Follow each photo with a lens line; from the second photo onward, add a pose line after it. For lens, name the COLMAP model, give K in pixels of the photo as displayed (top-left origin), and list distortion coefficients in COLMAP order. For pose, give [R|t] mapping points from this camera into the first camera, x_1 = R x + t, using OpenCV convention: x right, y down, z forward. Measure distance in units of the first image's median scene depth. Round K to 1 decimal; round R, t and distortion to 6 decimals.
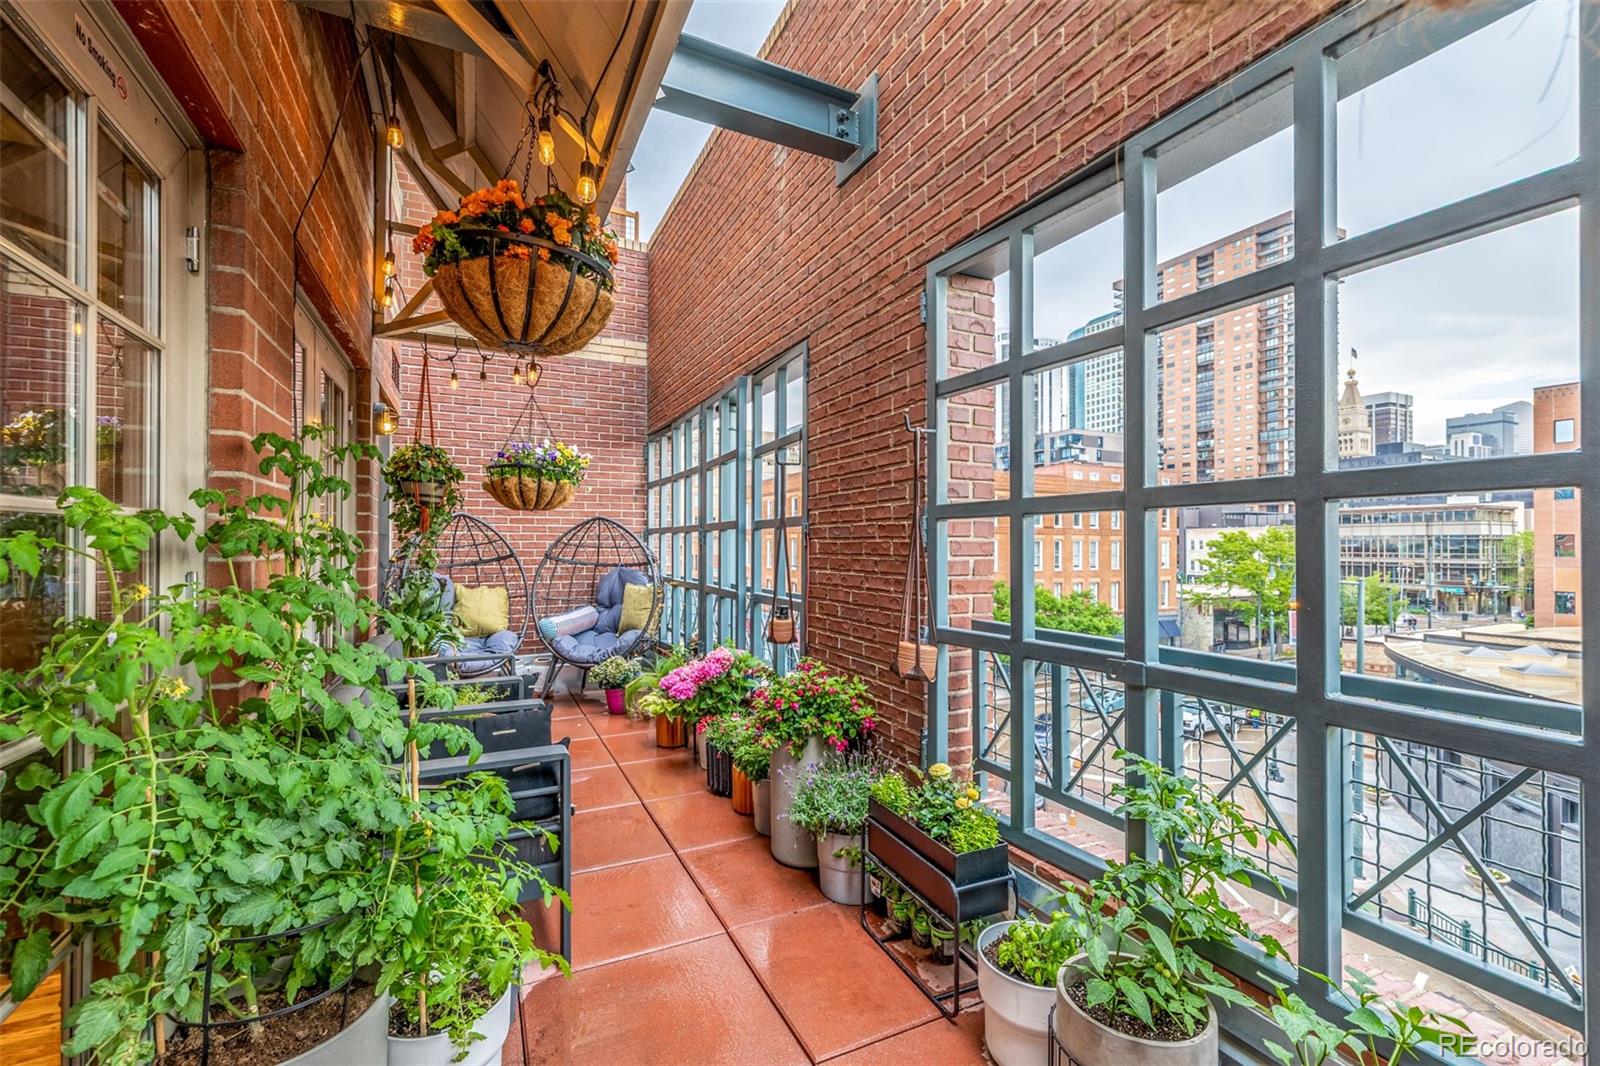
lens RADIAL K [[674.6, 0, 797.0], [0, 674.6, 539.5], [0, 0, 1]] dist [-0.000291, 0.000335]
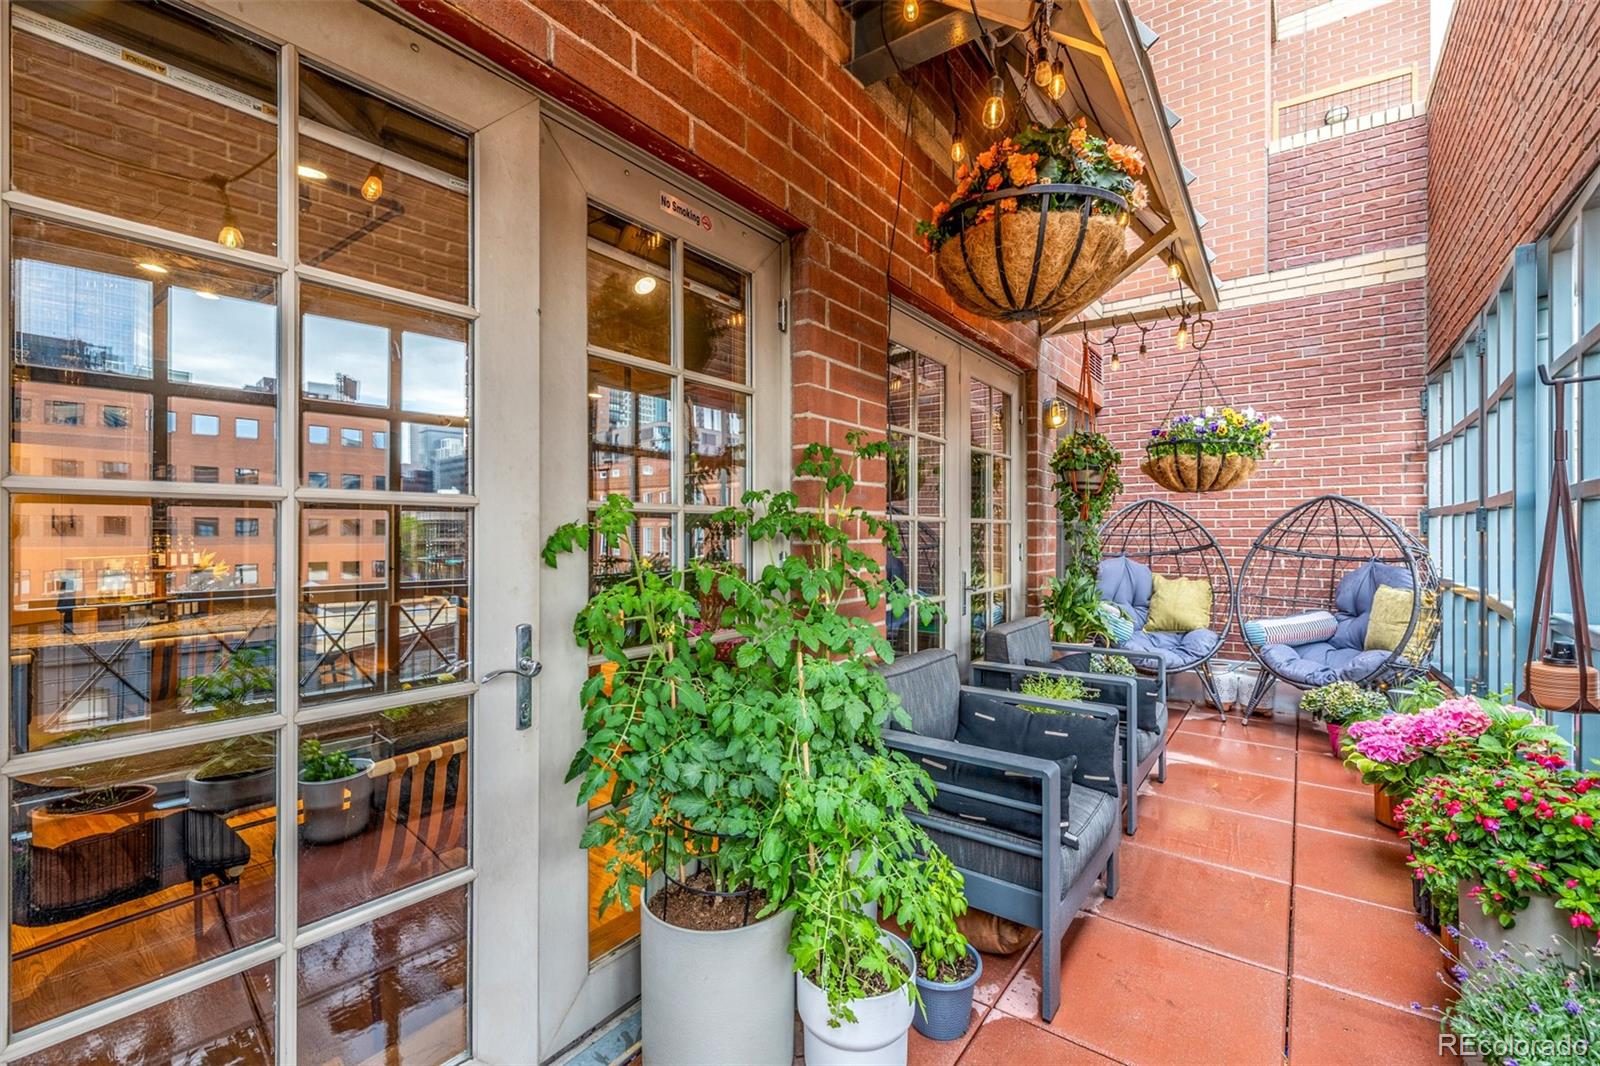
lens RADIAL K [[674.6, 0, 804.4], [0, 674.6, 531.3], [0, 0, 1]] dist [-0.000291, 0.000335]
pose [[0.477318, -0.003231, -0.878725, 0.103683], [0.007657, 0.999971, 0.000483, 0.002192], [0.878697, -0.006959, 0.477329, 0.123652]]
